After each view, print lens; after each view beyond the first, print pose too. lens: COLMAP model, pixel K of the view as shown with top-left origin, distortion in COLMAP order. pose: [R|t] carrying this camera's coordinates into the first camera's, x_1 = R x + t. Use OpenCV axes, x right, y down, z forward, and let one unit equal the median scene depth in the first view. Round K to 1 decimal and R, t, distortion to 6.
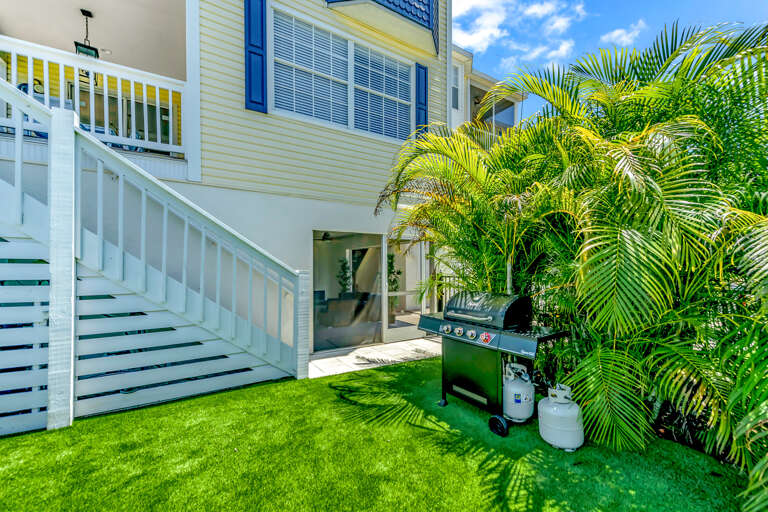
lens RADIAL K [[309.0, 0, 379.4], [0, 309.0, 268.1], [0, 0, 1]] dist [0.004422, 0.000300]
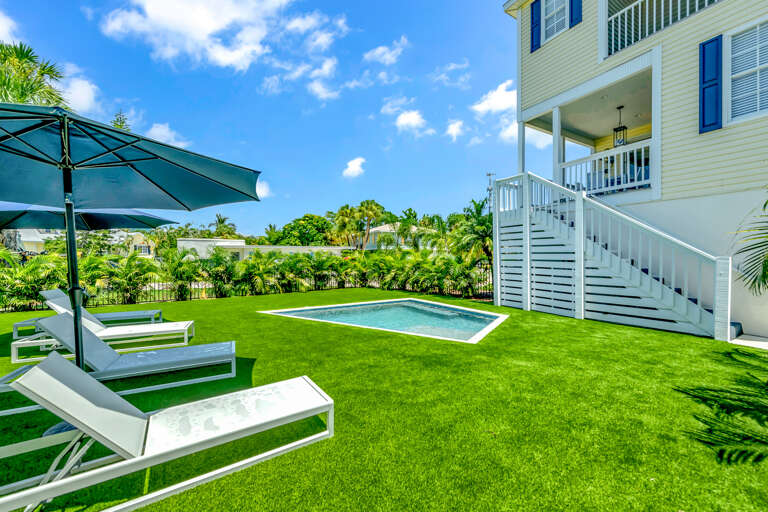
lens RADIAL K [[309.0, 0, 386.1], [0, 309.0, 256.4], [0, 0, 1]] dist [0.004422, 0.000300]
pose [[-0.001853, -0.000247, -0.999998, 1.393482], [0.003993, 0.999992, -0.000254, 0.000665], [0.999990, -0.003993, -0.001852, -0.521054]]
